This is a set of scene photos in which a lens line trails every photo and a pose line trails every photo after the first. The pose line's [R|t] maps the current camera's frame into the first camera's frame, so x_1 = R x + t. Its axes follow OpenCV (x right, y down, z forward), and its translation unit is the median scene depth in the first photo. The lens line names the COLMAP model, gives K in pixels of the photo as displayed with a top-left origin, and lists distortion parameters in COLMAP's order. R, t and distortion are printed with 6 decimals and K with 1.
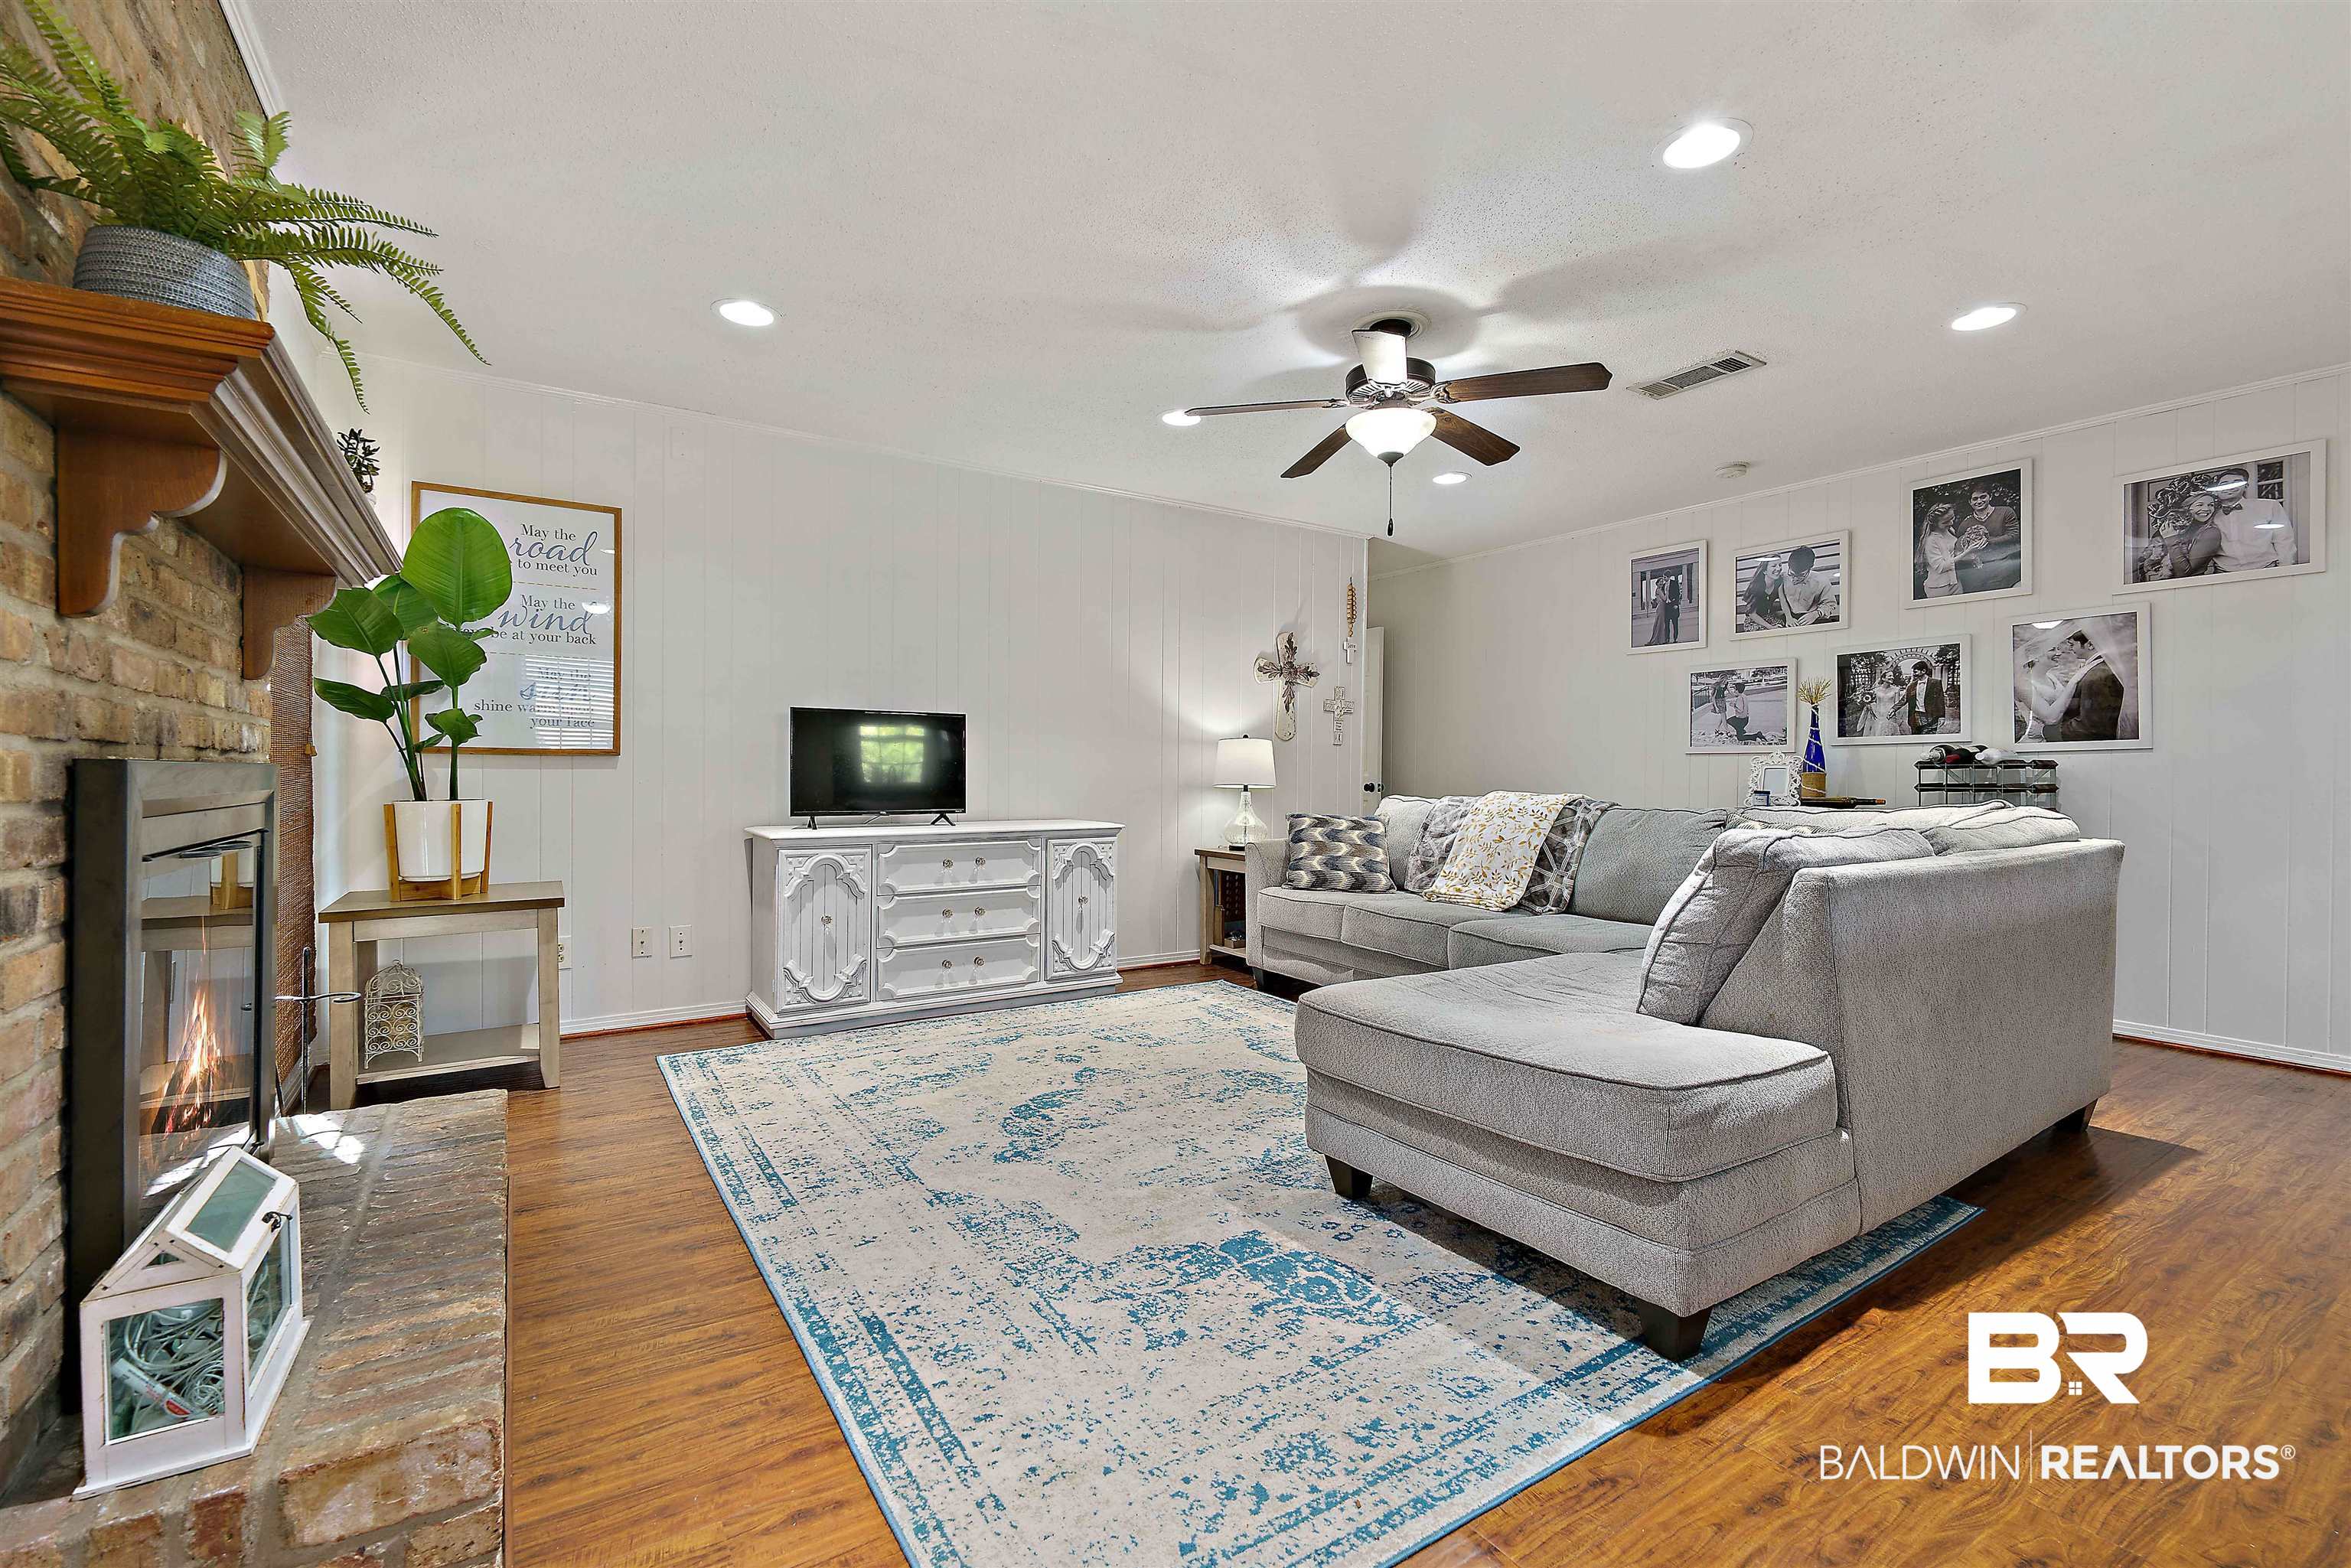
lens RADIAL K [[1011.3, 0, 1178.1], [0, 1011.3, 777.6], [0, 0, 1]] dist [-0.004326, 0.002424]
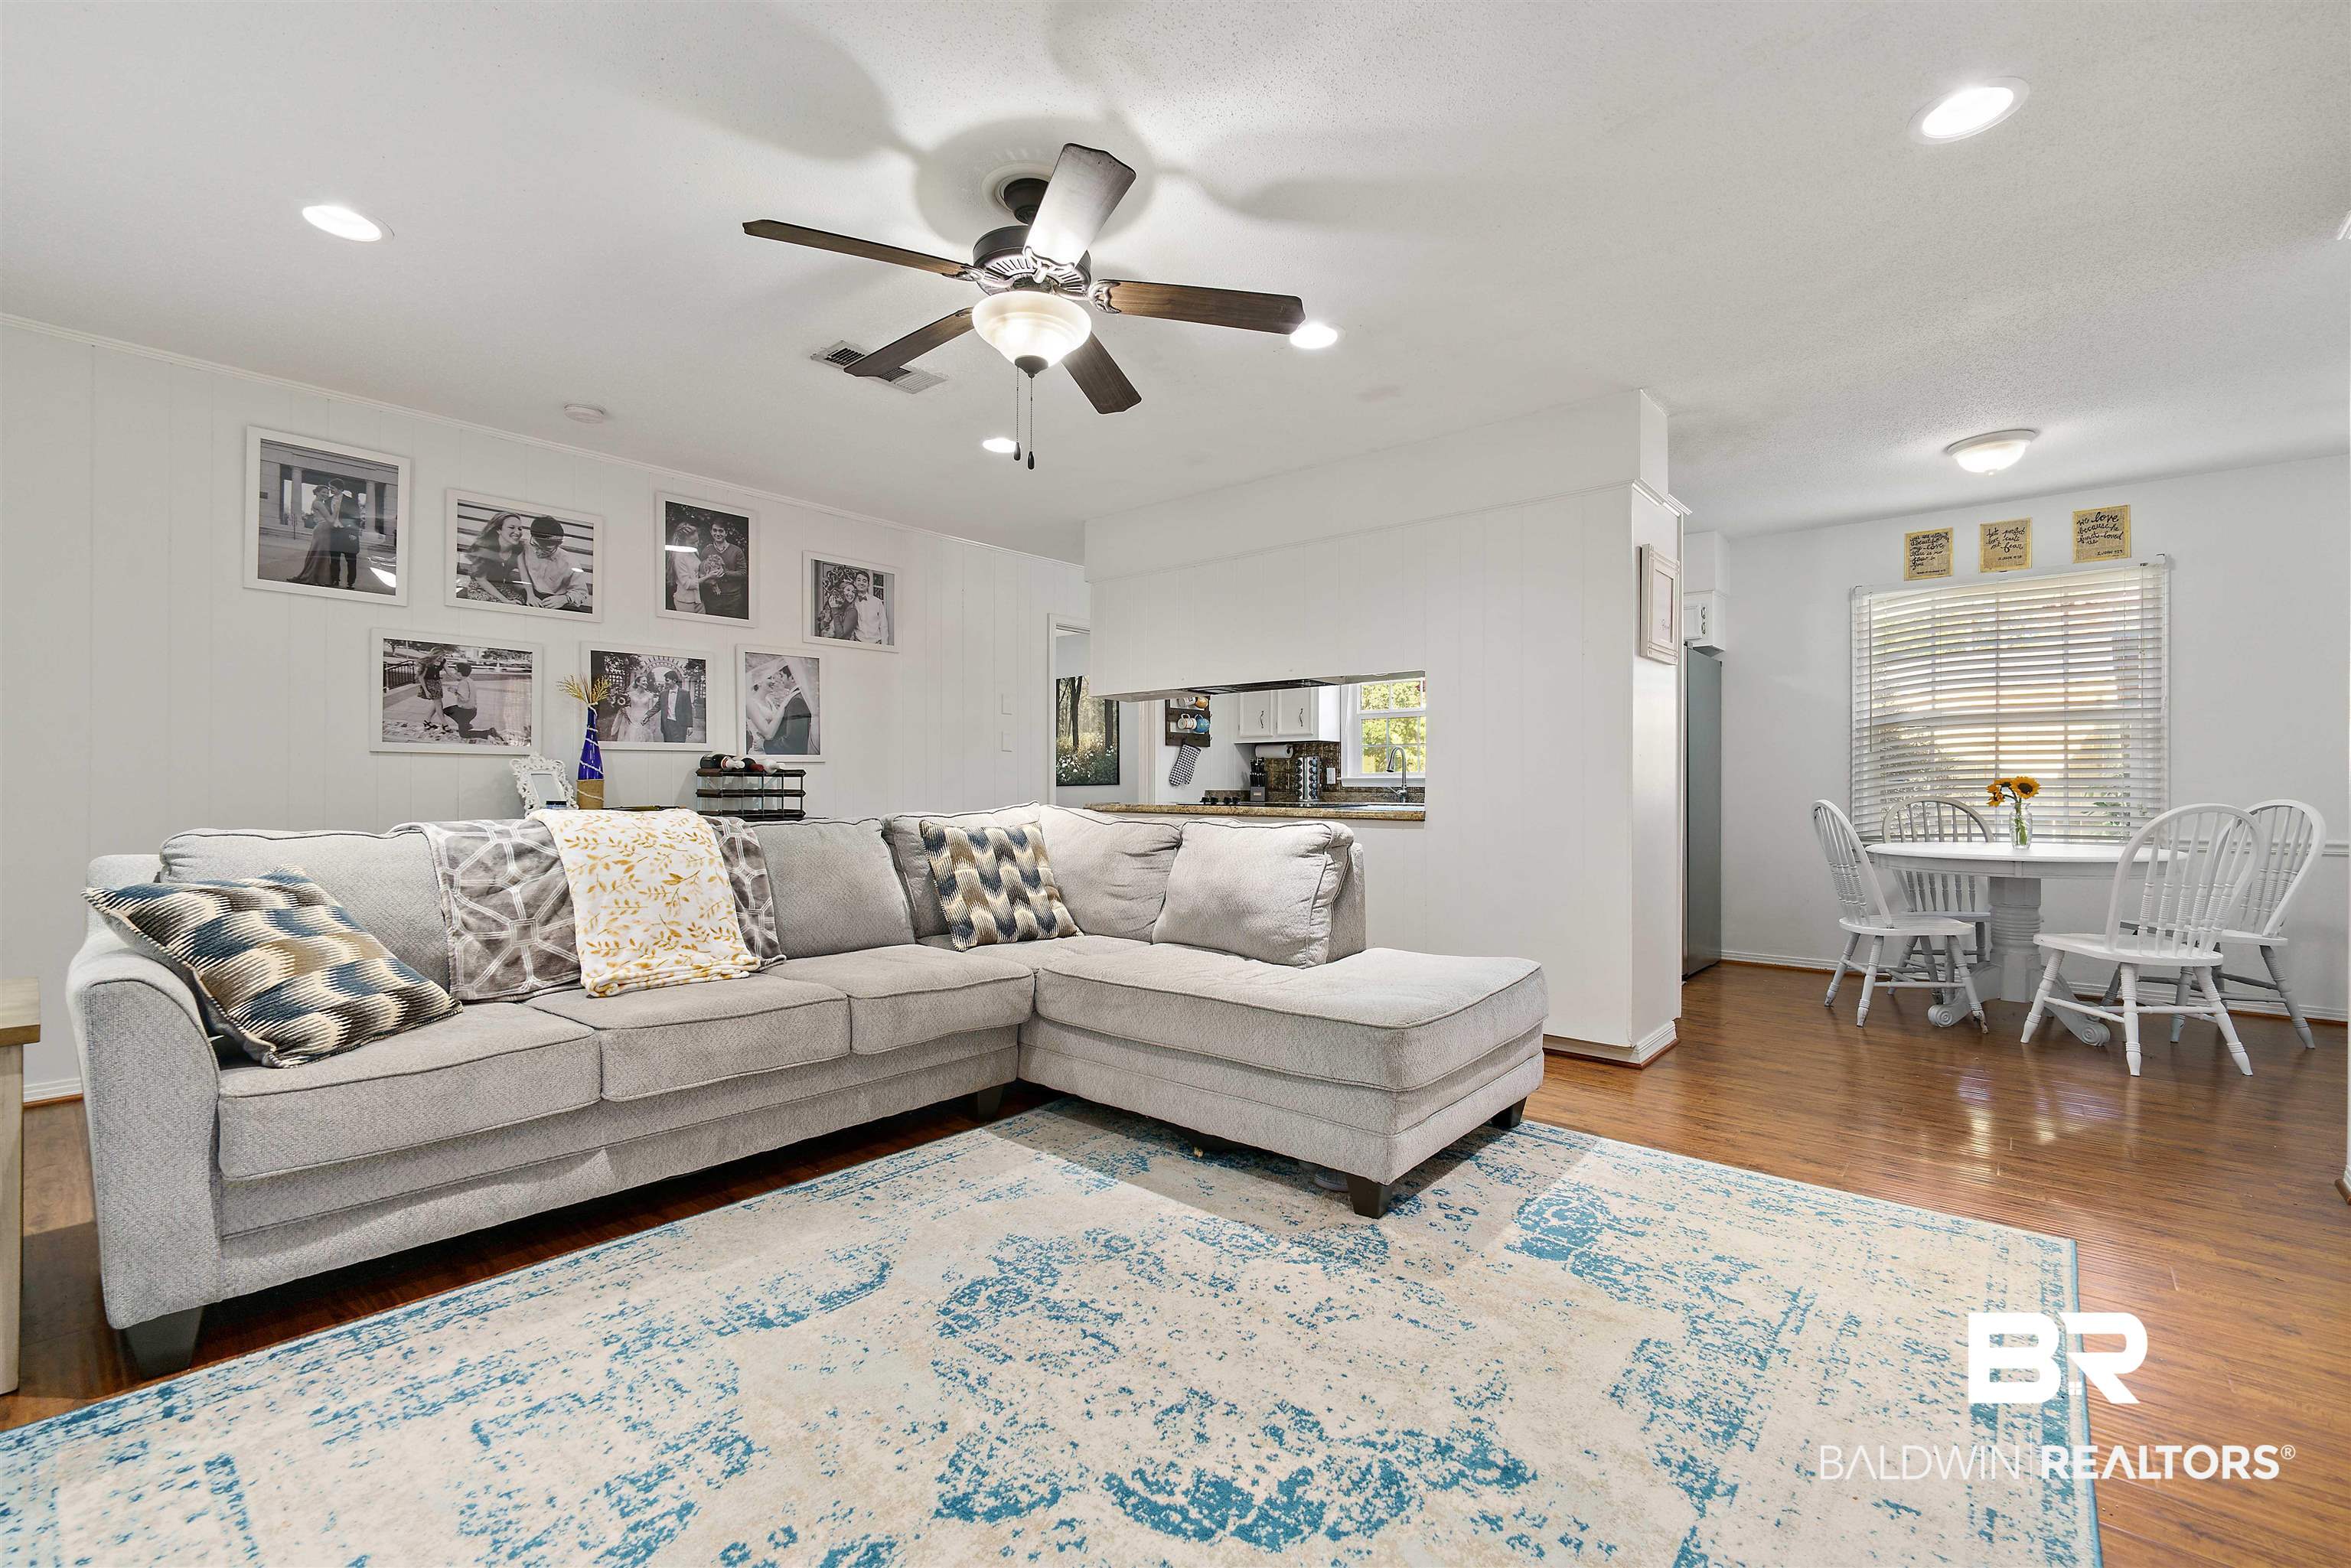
lens RADIAL K [[1011.3, 0, 1179.0], [0, 1011.3, 784.4], [0, 0, 1]] dist [-0.004326, 0.002424]
pose [[-0.278468, -0.006082, 0.960426, -0.465848], [0.000511, 0.999979, 0.006481, -0.007539], [-0.960445, 0.002296, -0.278459, 0.942707]]
